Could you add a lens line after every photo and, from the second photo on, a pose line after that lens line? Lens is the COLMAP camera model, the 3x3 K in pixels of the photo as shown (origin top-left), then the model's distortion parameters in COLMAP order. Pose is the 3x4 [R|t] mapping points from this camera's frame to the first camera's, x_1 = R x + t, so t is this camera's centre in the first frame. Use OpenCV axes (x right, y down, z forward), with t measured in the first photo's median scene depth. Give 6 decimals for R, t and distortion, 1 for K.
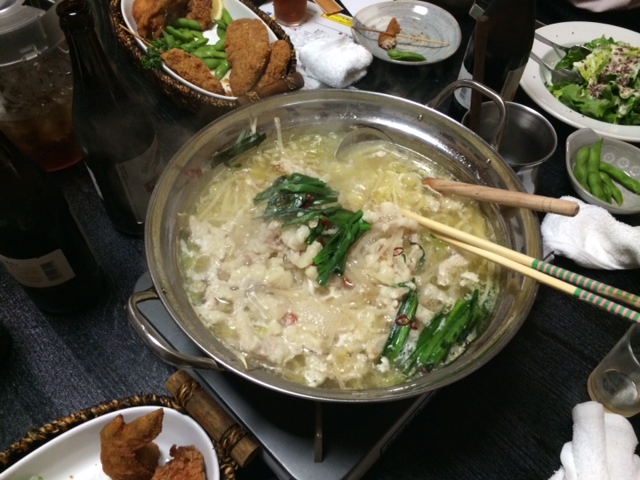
lens RADIAL K [[557.0, 0, 318.0], [0, 557.0, 241.9], [0, 0, 1]] dist [0.045816, -0.008132]
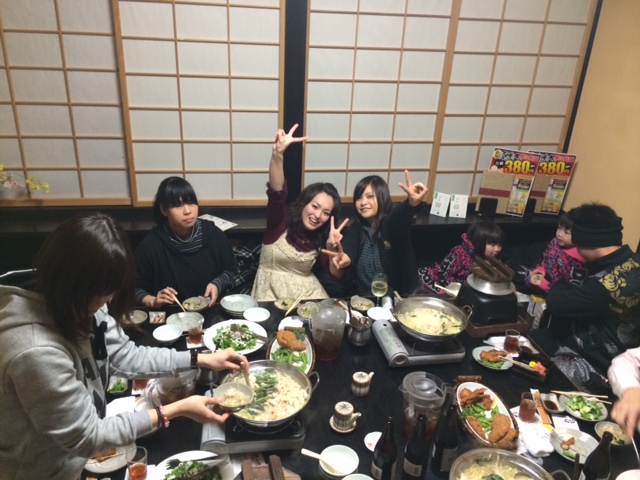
lens RADIAL K [[557.0, 0, 318.0], [0, 557.0, 241.9], [0, 0, 1]] dist [0.045816, -0.008132]
pose [[0.834849, 0.225604, -0.502125, 0.284957], [-0.450080, 0.804936, -0.386661, 0.351386], [0.316946, 0.548800, 0.773540, -1.742023]]
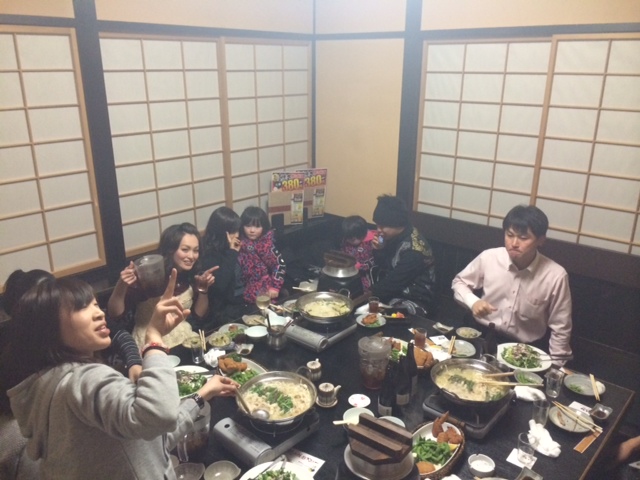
lens RADIAL K [[557.0, 0, 318.0], [0, 557.0, 241.9], [0, 0, 1]] dist [0.045816, -0.008132]
pose [[0.995364, -0.060955, 0.074403, -0.963009], [0.092524, 0.818148, -0.567514, 1.001951], [-0.026280, 0.571767, 0.819995, -2.262389]]
